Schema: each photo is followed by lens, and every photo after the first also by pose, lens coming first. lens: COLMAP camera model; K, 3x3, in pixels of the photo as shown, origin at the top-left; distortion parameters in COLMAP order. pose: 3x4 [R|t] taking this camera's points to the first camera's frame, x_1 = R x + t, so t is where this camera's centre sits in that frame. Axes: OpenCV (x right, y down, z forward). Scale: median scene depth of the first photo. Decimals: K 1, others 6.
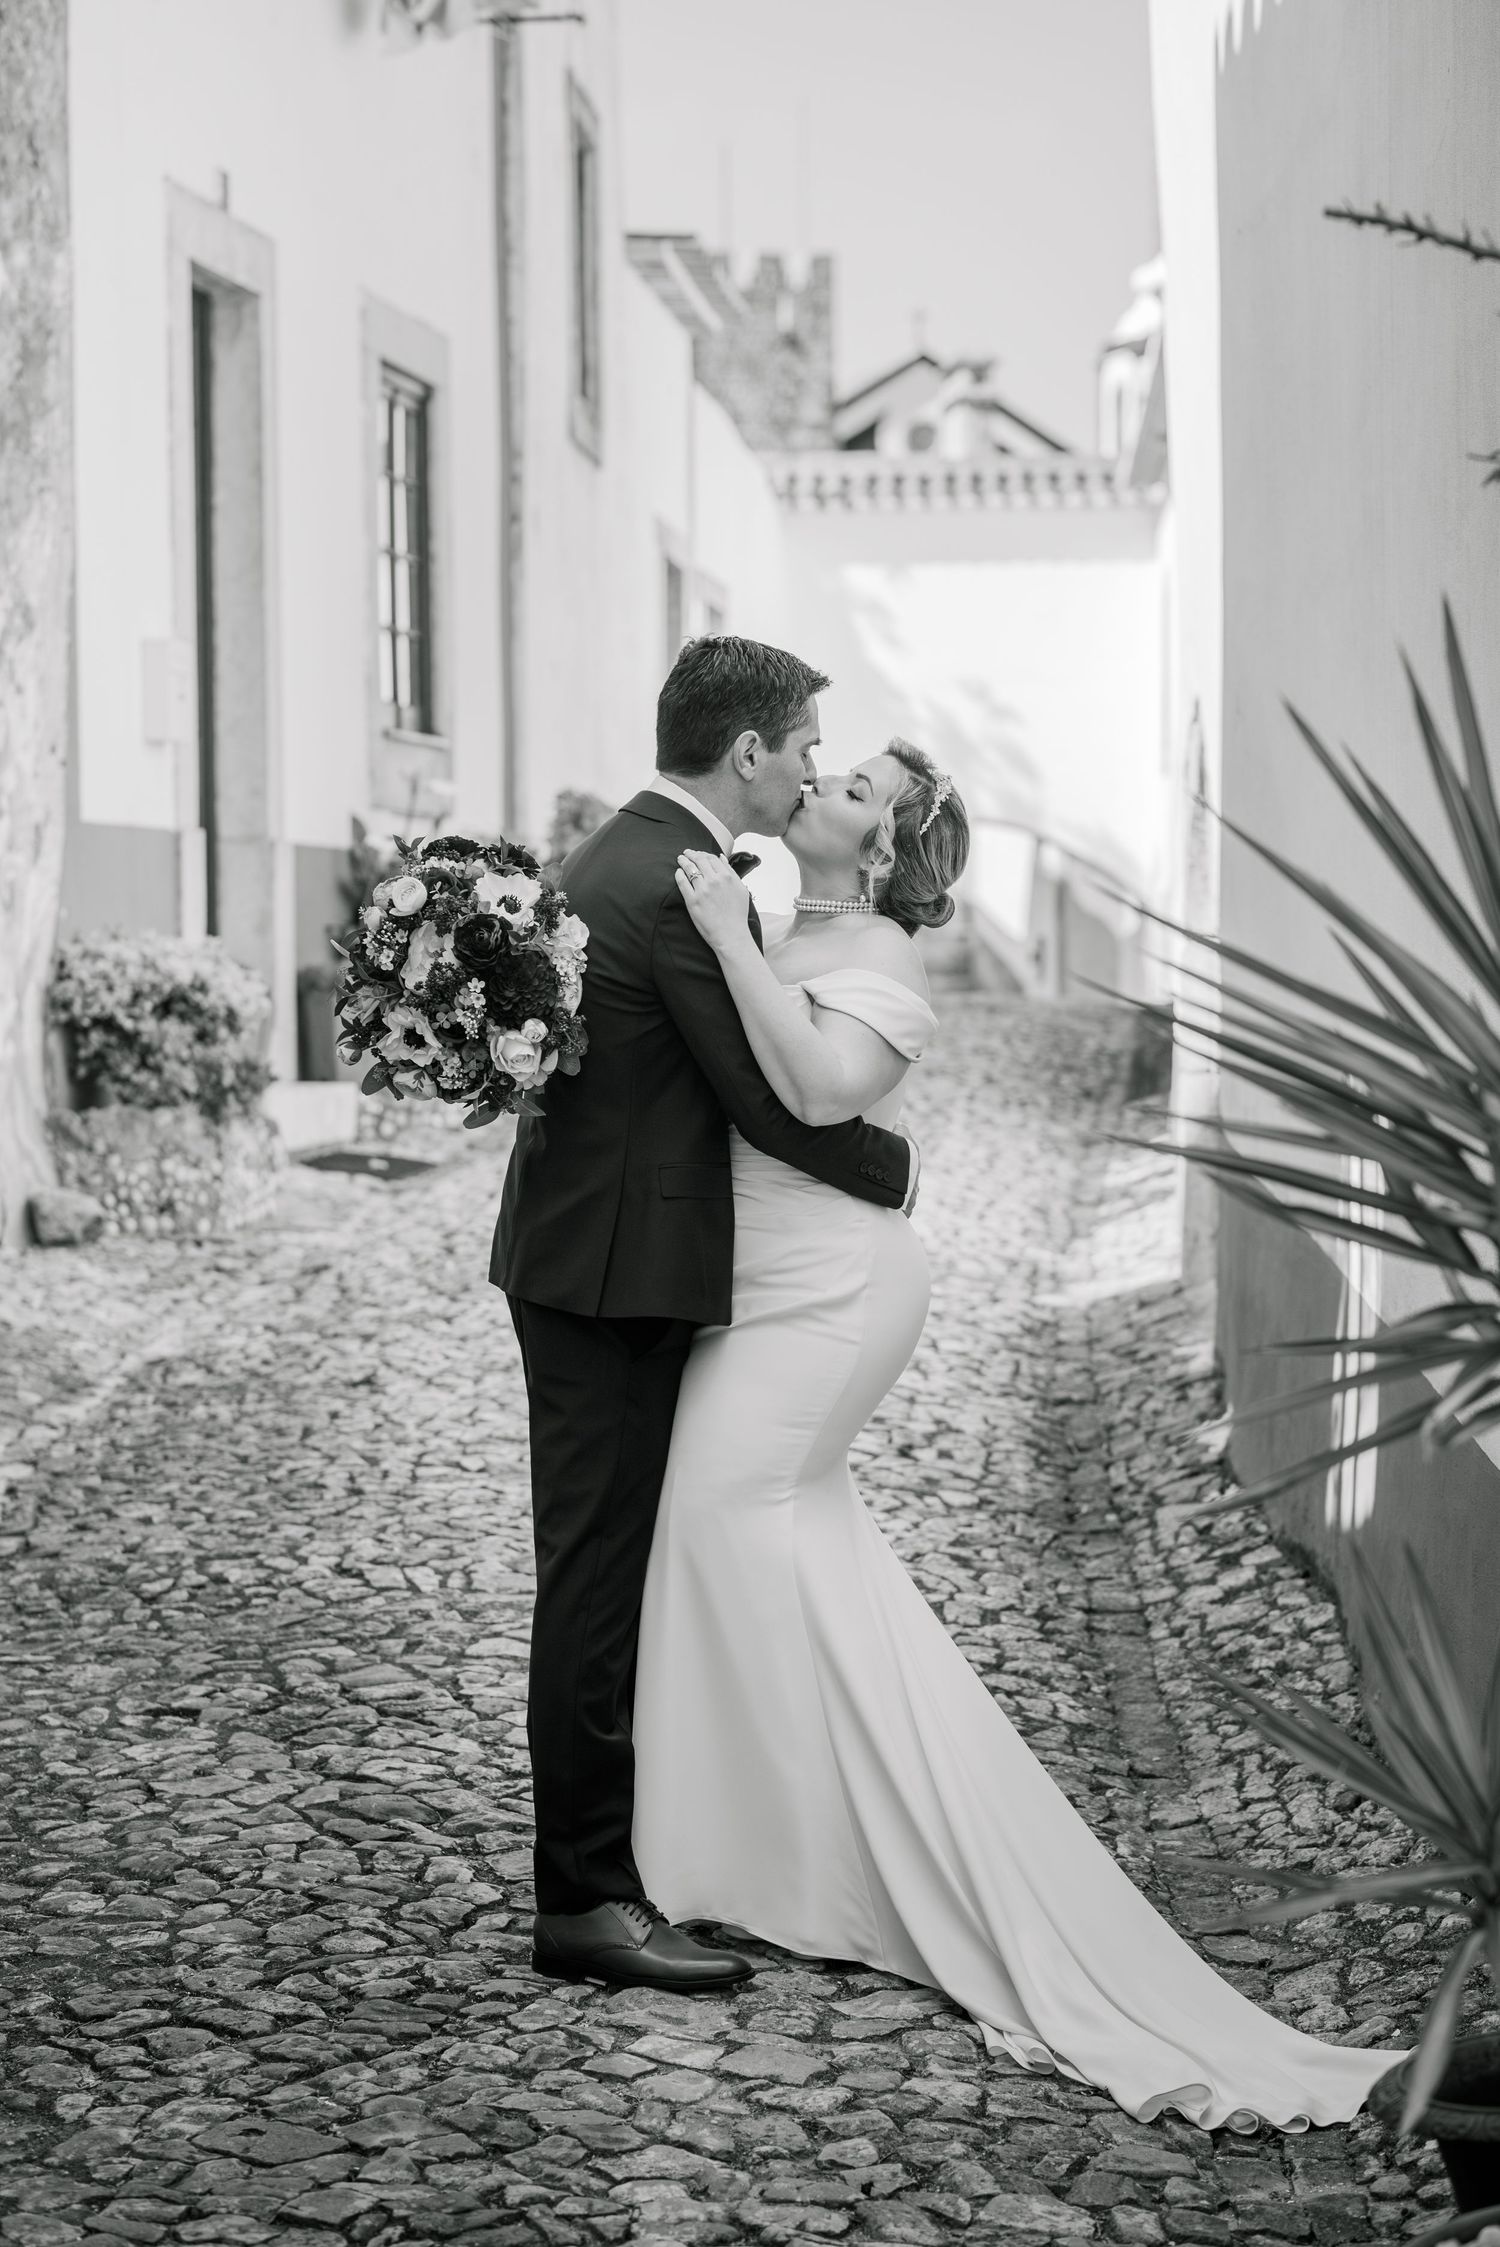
lens RADIAL K [[5395.0, 0, 750.1], [0, 5395.0, 1145.5], [0, 0, 1]] dist [0.038470, 0.512877]
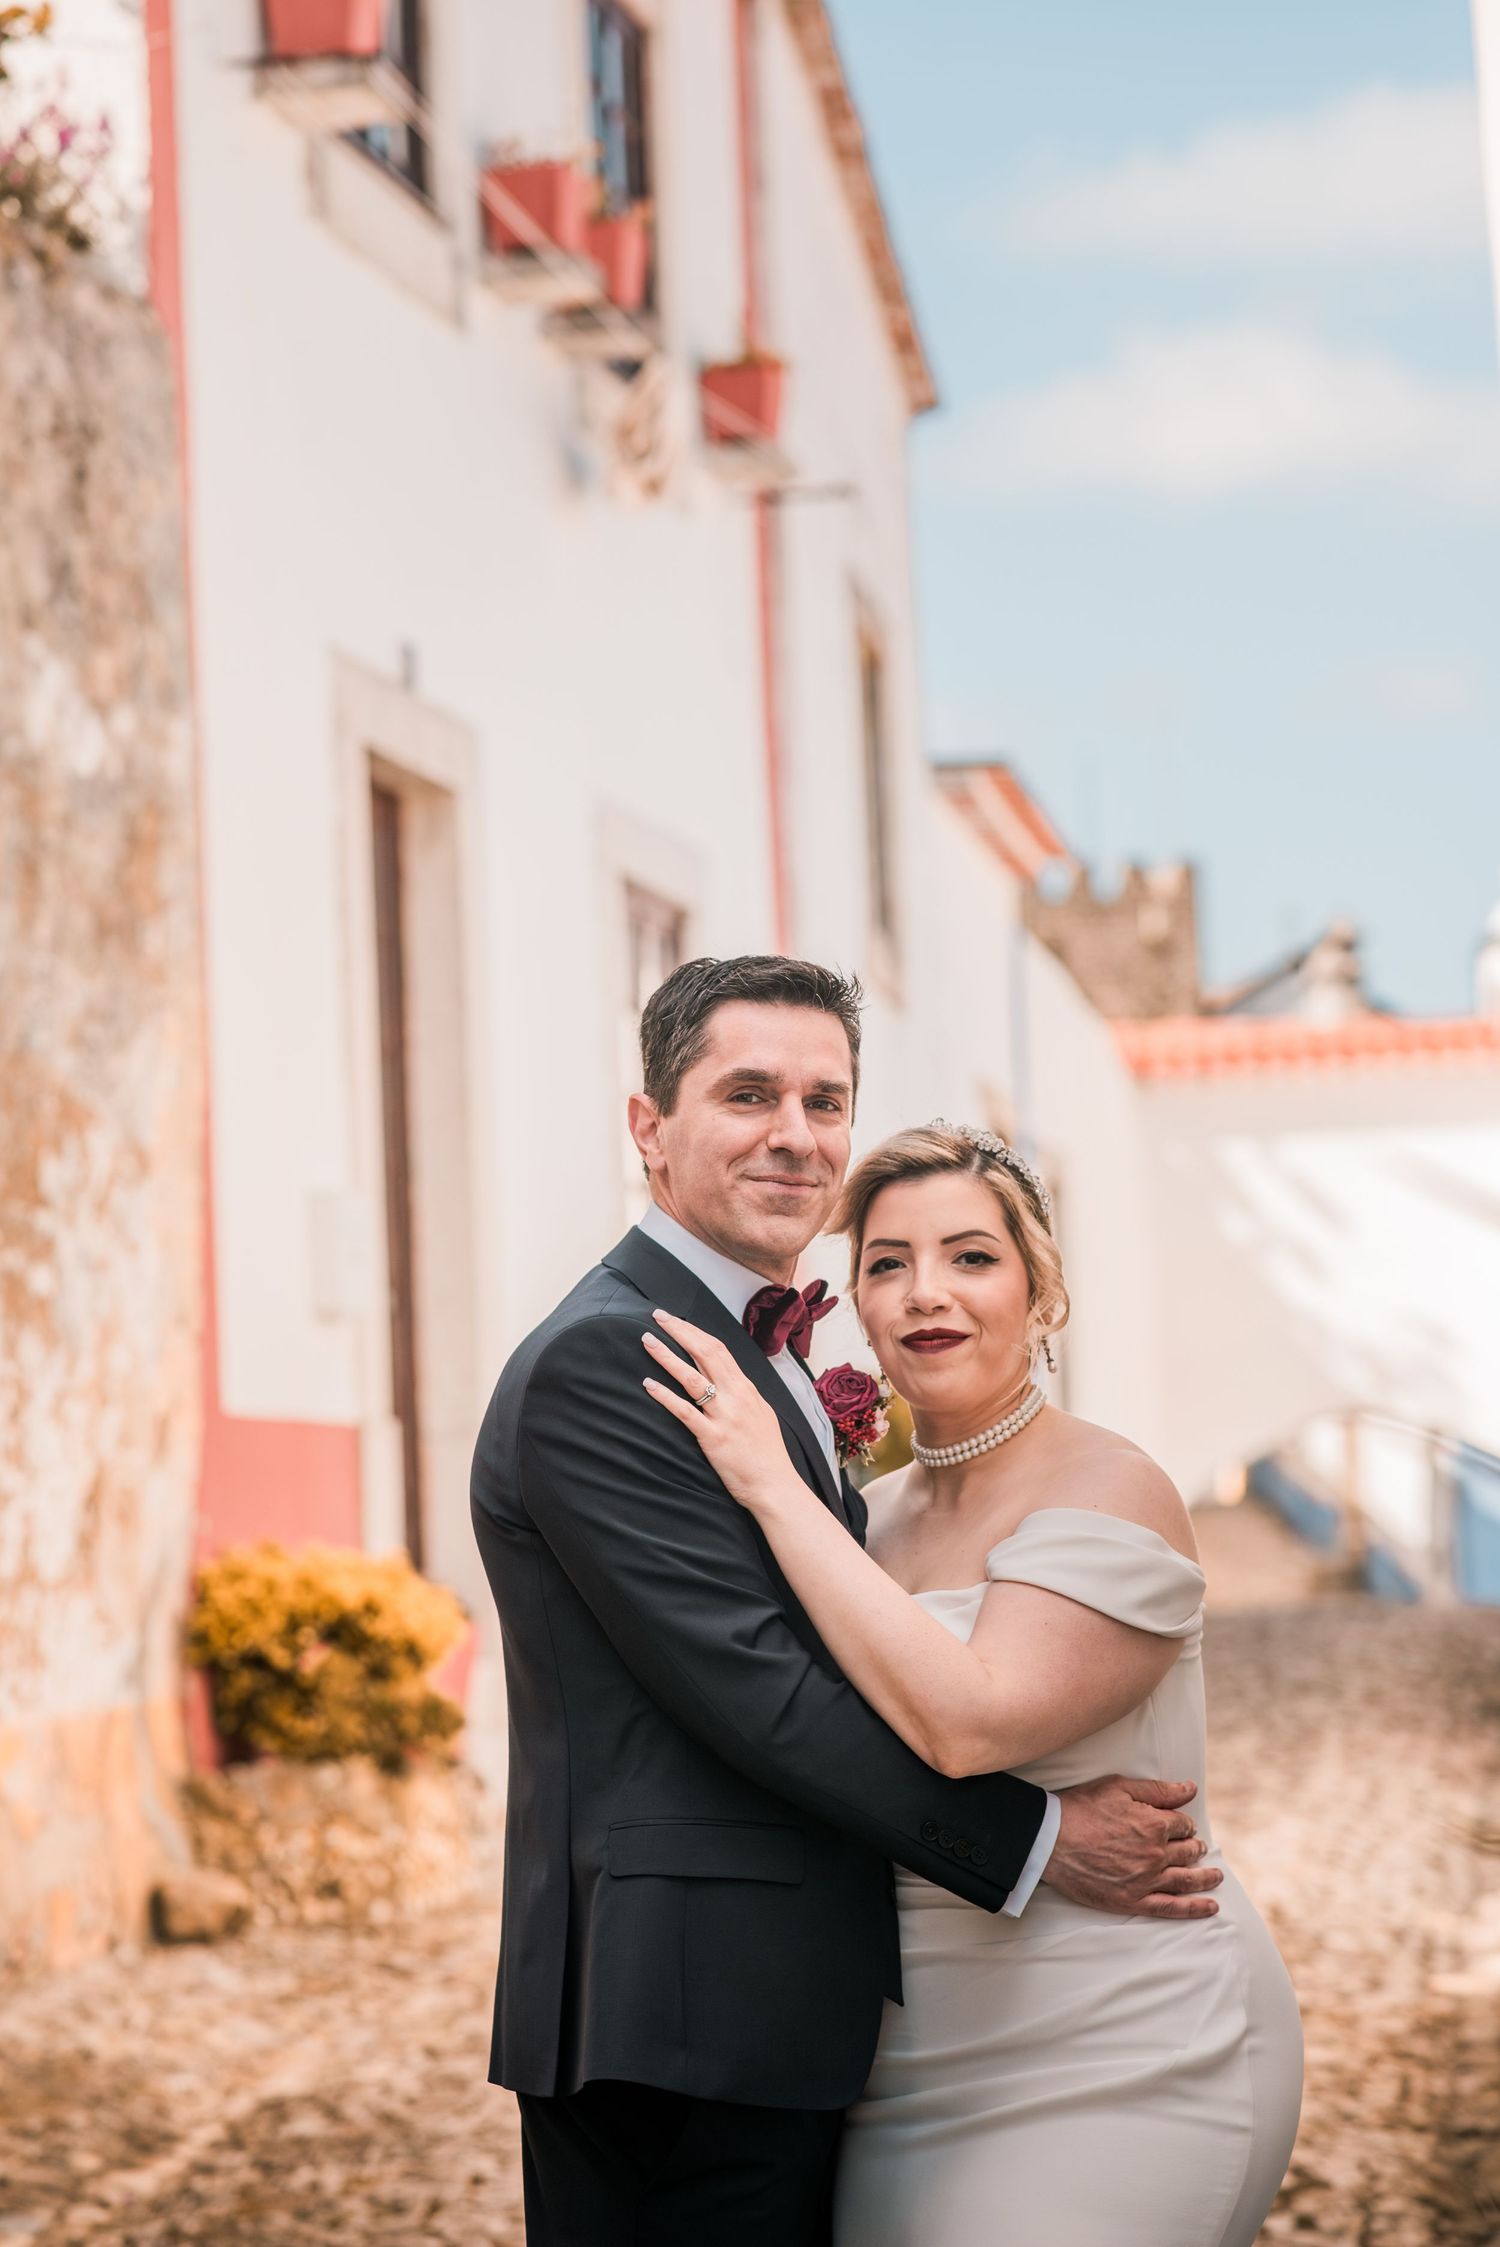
lens RADIAL K [[5433.0, 0, 750.0], [0, 5433.0, 1123.5], [0, 0, 1]] dist [0.087639, 0.439295]
pose [[0.996720, -0.039742, -0.070501, 0.017730], [0.031000, 0.992166, -0.121022, -0.001879], [0.074758, 0.118439, 0.990143, 0.234854]]
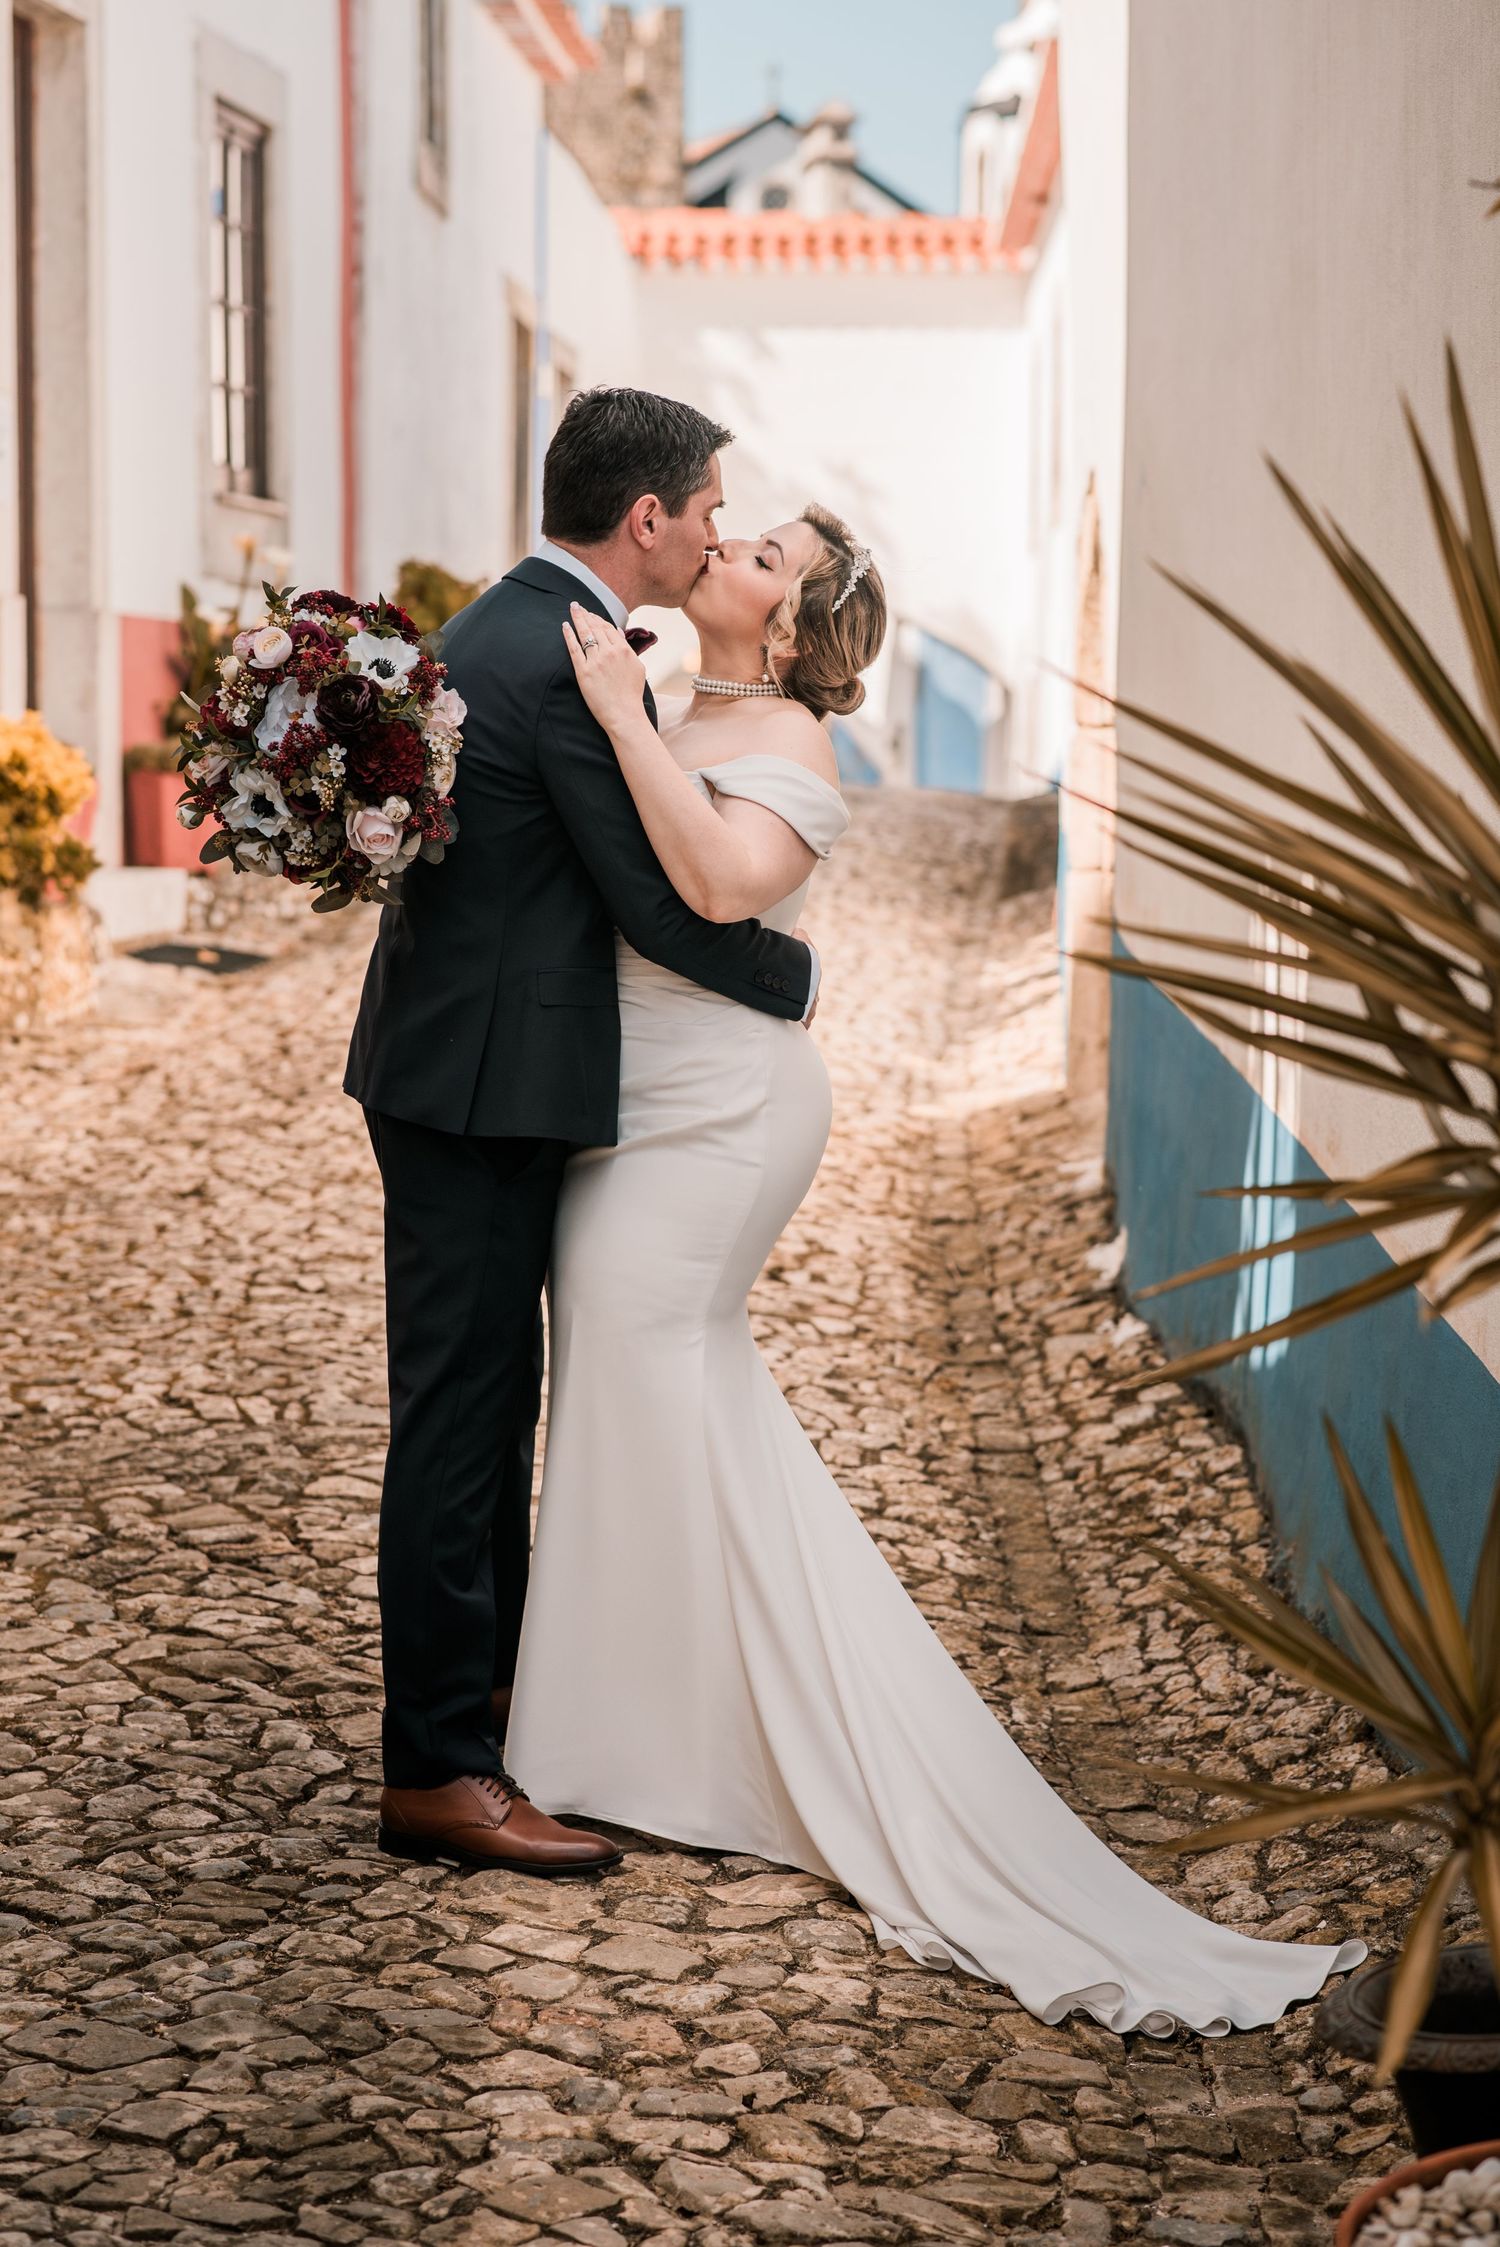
lens RADIAL K [[5572.1, 0, 750.0], [0, 5572.1, 1123.5], [0, 0, 1]] dist [0.058360, 0.499626]
pose [[0.999517, 0.009892, 0.029456, -0.003880], [-0.010875, 0.999383, 0.033404, -0.001327], [-0.029107, -0.033708, 0.999008, 0.035037]]
